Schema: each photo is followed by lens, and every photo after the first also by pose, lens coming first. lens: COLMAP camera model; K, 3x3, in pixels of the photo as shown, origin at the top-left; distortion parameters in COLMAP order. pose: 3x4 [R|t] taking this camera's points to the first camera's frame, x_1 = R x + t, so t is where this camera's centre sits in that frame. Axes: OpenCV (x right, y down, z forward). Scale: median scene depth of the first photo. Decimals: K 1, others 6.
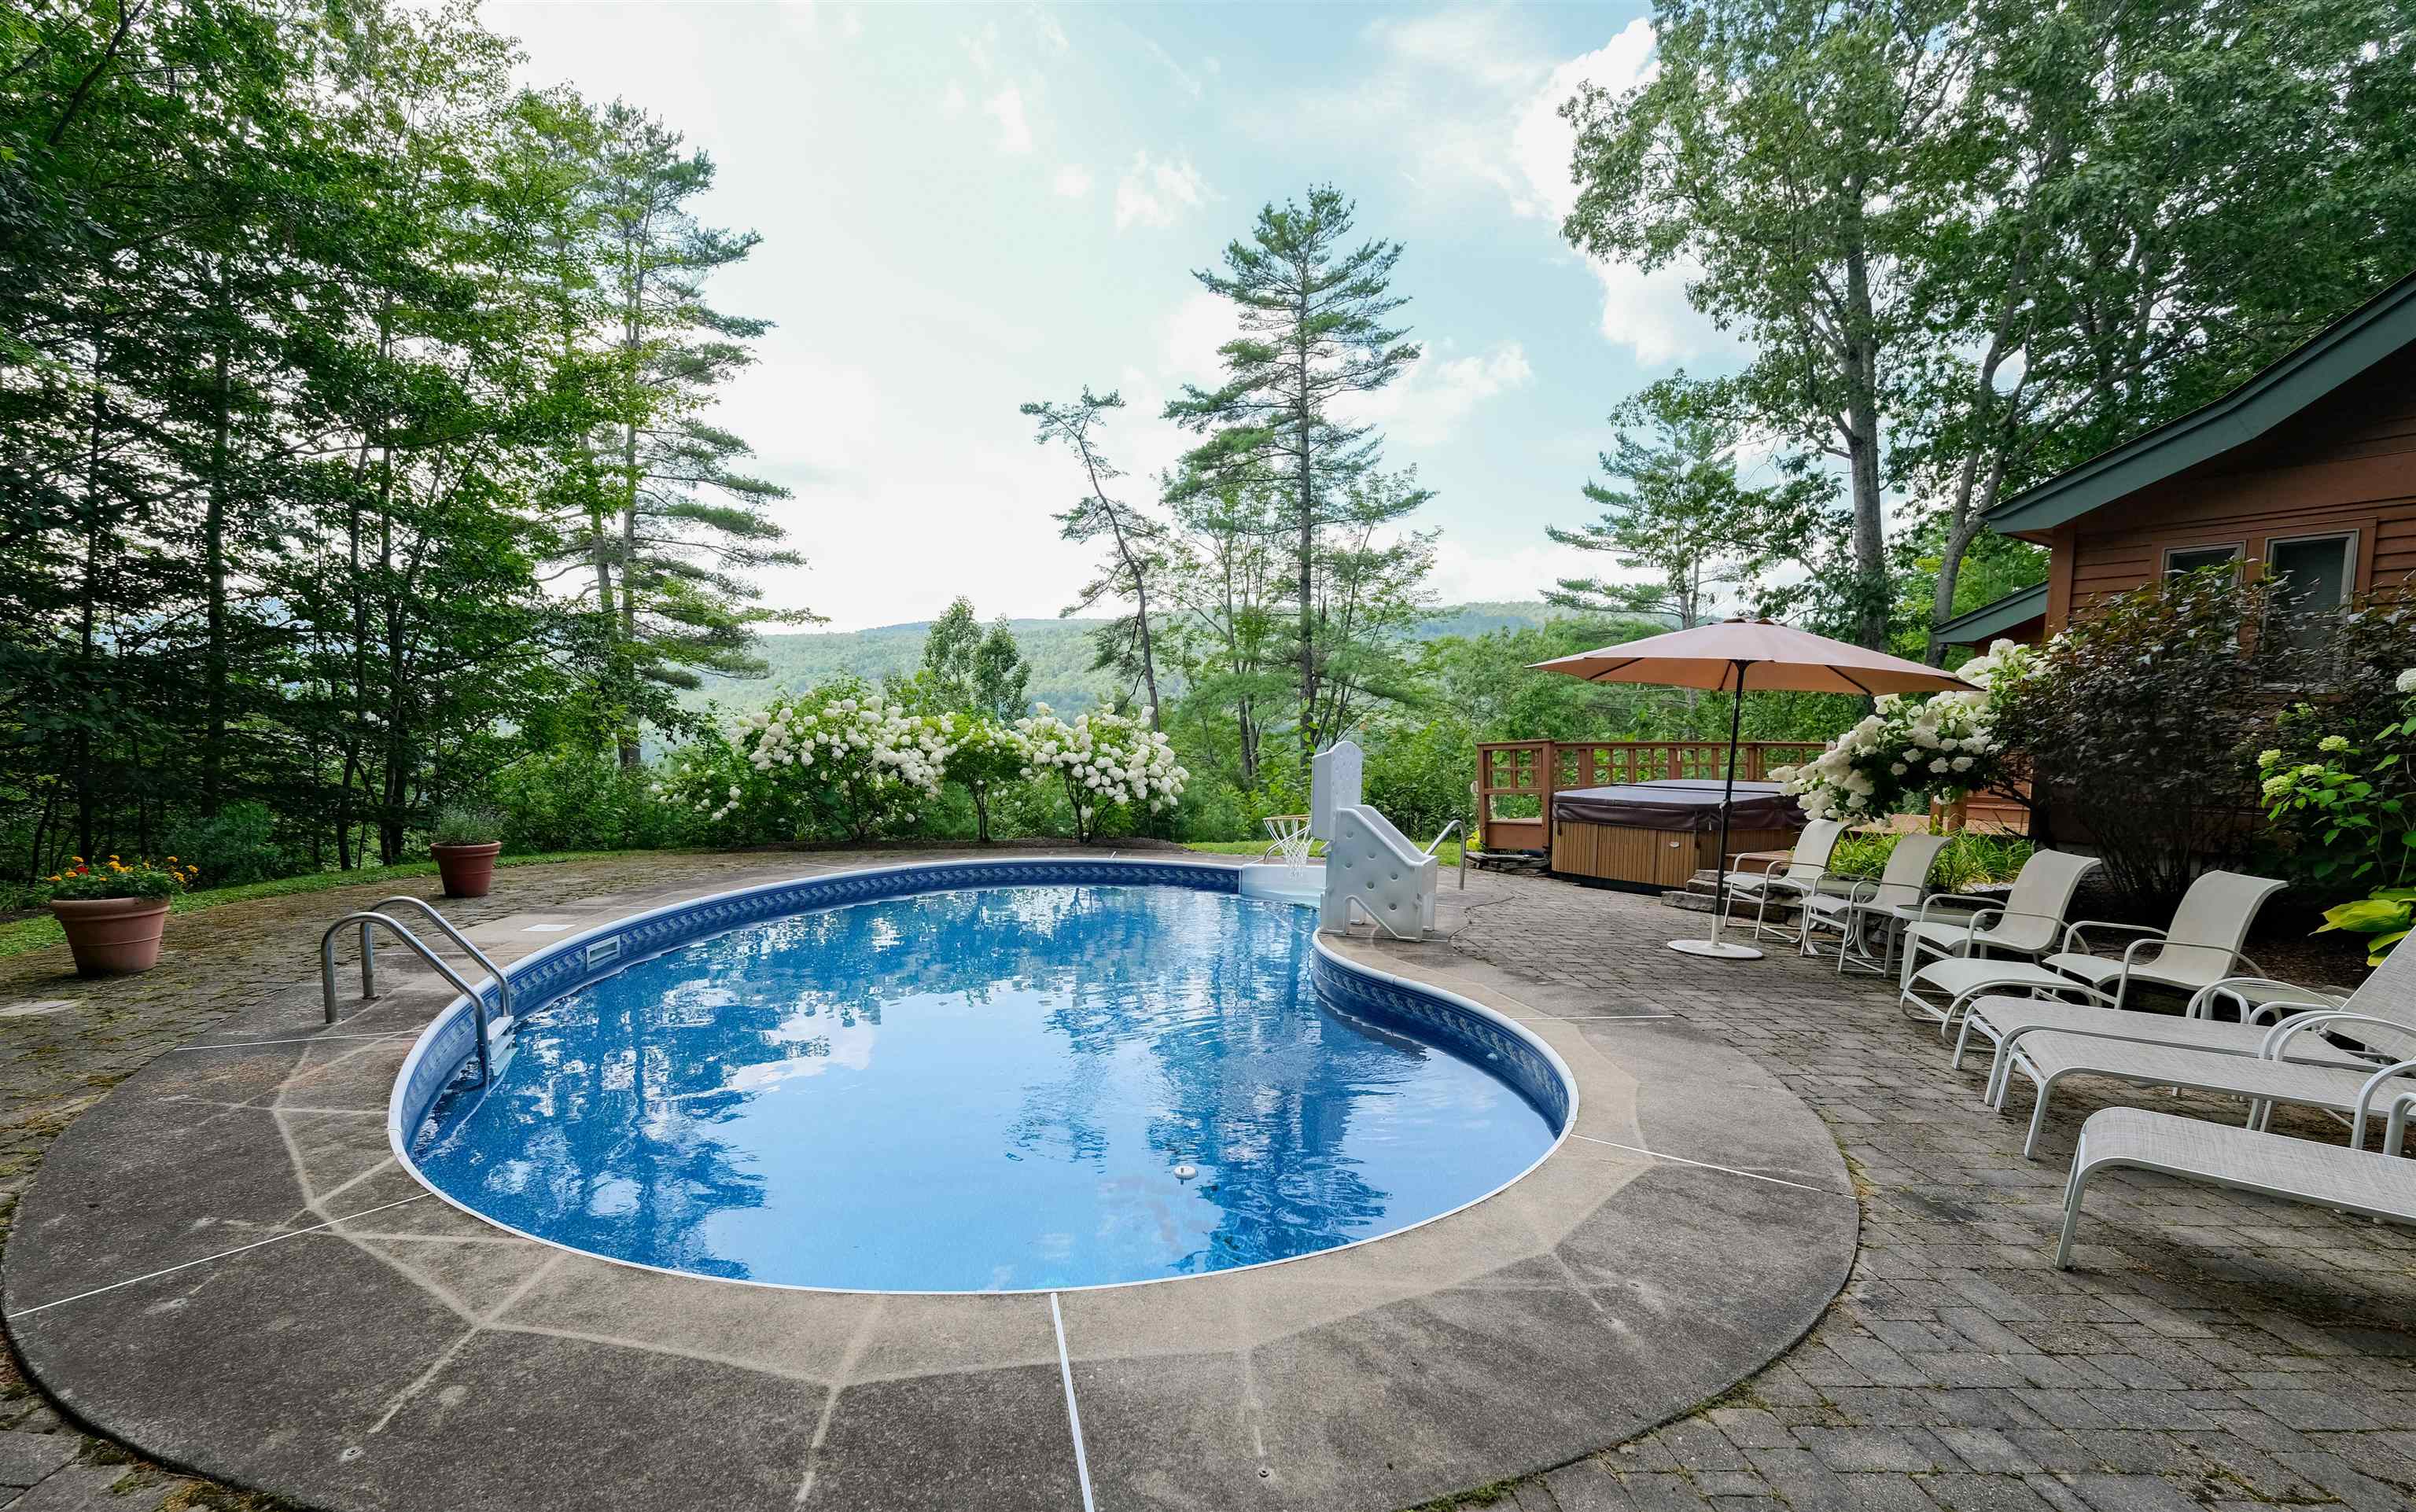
lens RADIAL K [[1098.6, 0, 1128.7], [0, 1098.6, 827.5], [0, 0, 1]] dist [-0.007995, 0.001037]
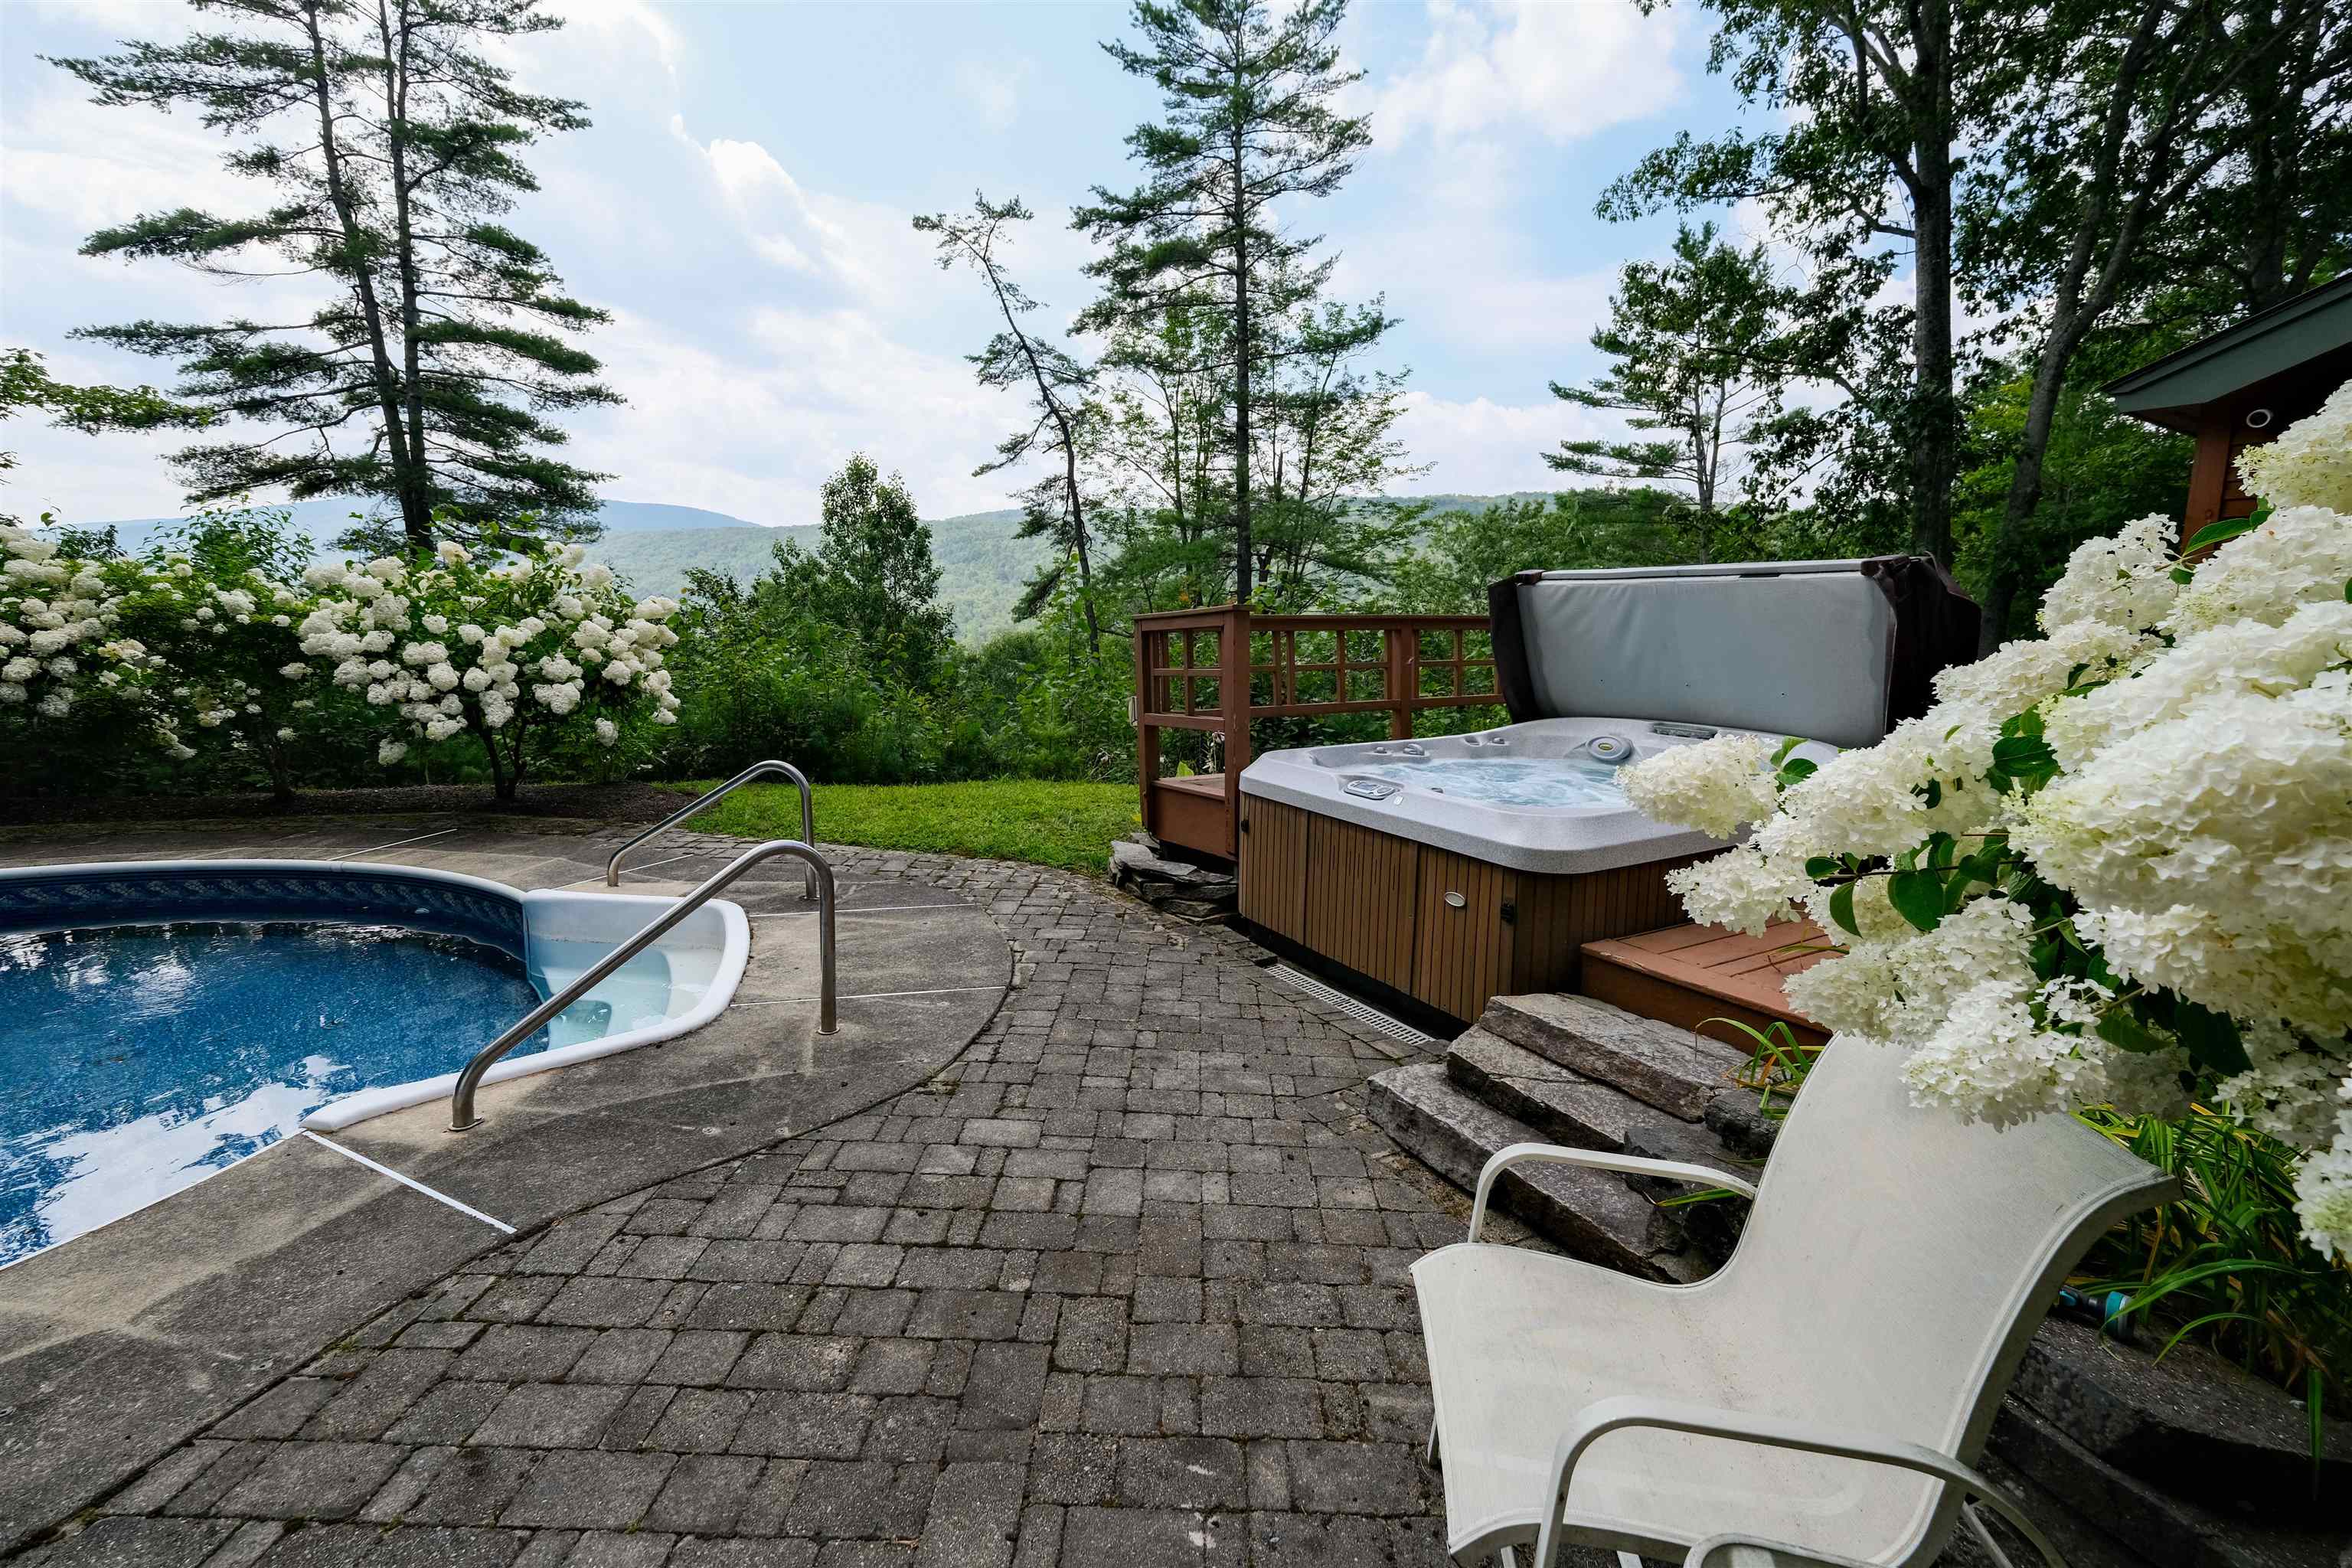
lens RADIAL K [[1041.6, 0, 1183.8], [0, 1041.6, 752.4], [0, 0, 1]] dist [-0.002645, 0.001556]
pose [[0.999997, 0.002341, -0.000649, 0.119069], [-0.002309, 0.998960, 0.045538, -0.013524], [0.000755, -0.045537, 0.998962, 0.196289]]
